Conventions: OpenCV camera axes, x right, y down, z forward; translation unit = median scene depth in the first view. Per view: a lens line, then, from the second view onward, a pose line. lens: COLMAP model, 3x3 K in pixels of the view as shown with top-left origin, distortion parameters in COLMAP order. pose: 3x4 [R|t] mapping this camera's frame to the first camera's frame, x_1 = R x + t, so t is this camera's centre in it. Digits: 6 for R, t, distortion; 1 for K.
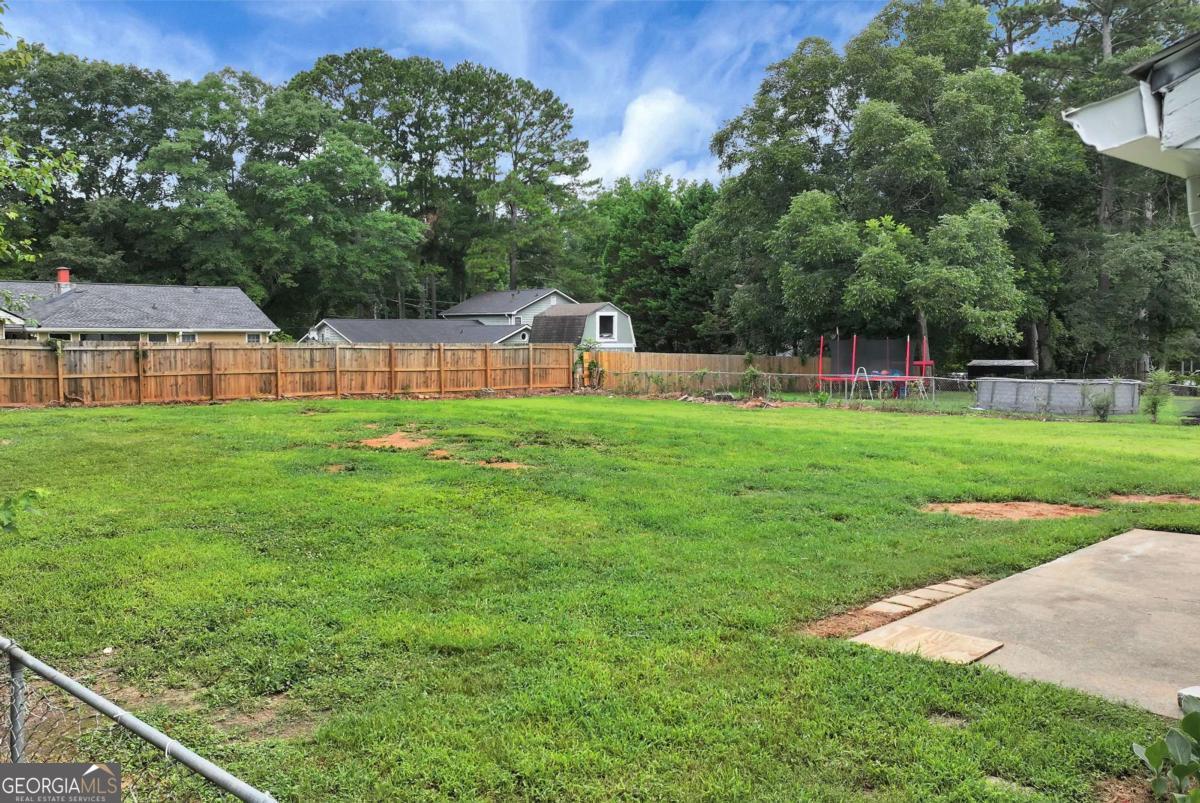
lens RADIAL K [[1007.1, 0, 610.4], [0, 1007.1, 398.5], [0, 0, 1]] dist [0.003914, 0.009904]
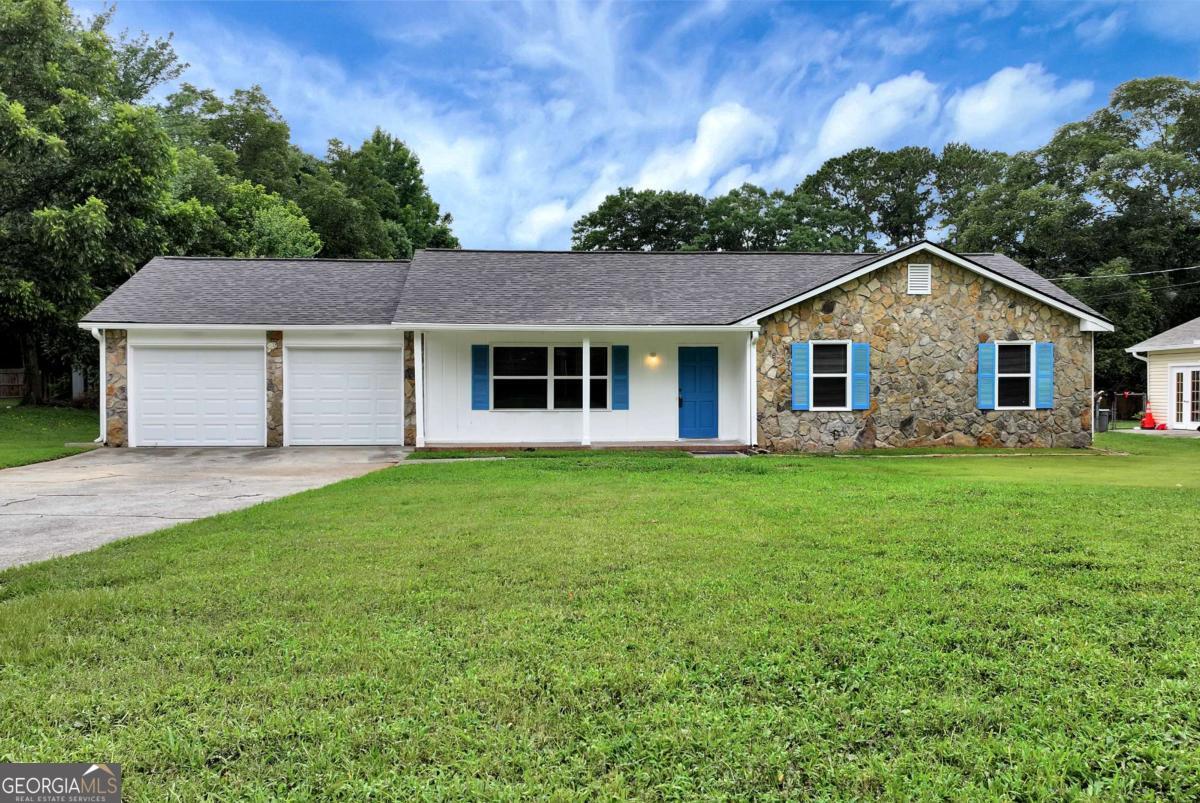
lens RADIAL K [[1007.1, 0, 610.4], [0, 1007.1, 398.5], [0, 0, 1]] dist [0.003914, 0.009904]
pose [[0.766706, 0.011568, -0.641895, 0.399381], [-0.040976, 0.998681, -0.030946, 0.019311], [0.640690, 0.050029, 0.766168, -0.181485]]
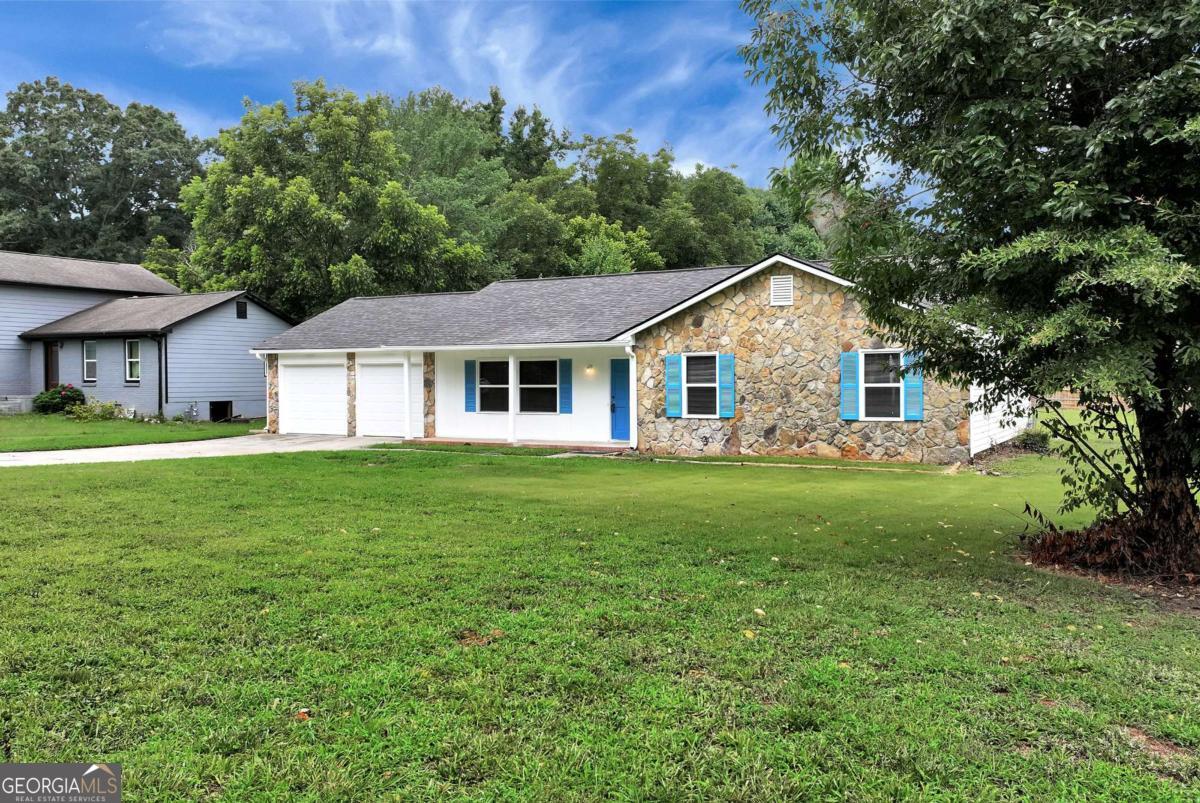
lens RADIAL K [[1007.1, 0, 610.4], [0, 1007.1, 398.5], [0, 0, 1]] dist [0.003914, 0.009904]
pose [[0.266119, 0.020778, -0.963716, 0.554668], [-0.056265, 0.998398, 0.005989, 0.004784], [0.962297, 0.052630, 0.266862, -0.027150]]
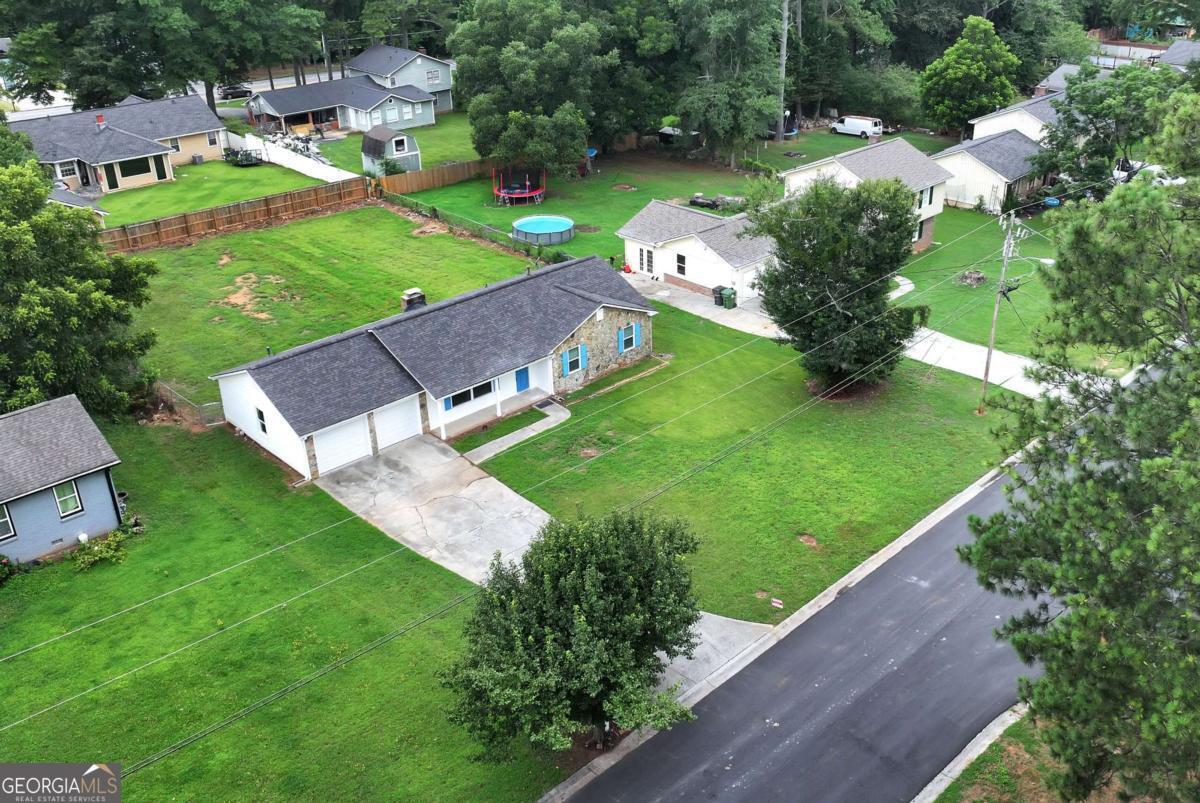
lens RADIAL K [[1066.8, 0, 661.5], [0, 1066.8, 379.1], [0, 0, 1]] dist [0.005663, 0.004390]
pose [[0.999985, 0.000475, -0.005366, 0.329564], [0.001628, 0.922880, 0.385084, -0.290450], [0.005136, -0.385087, 0.922866, -0.652869]]
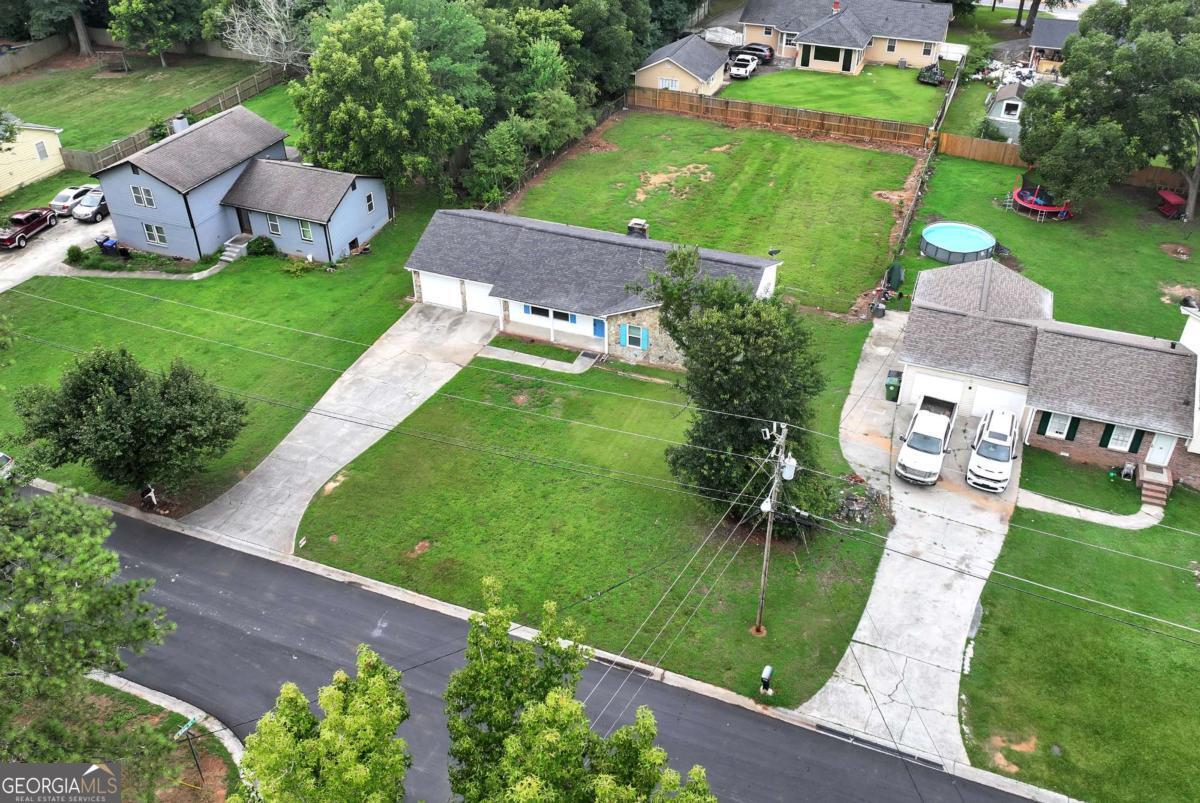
lens RADIAL K [[1007.1, 0, 610.4], [0, 1007.1, 398.5], [0, 0, 1]] dist [0.003914, 0.009904]
pose [[0.391488, 0.532692, -0.750317, 0.872261], [-0.055524, 0.827589, 0.558581, -0.399313], [0.918506, -0.177018, 0.353569, -0.222209]]
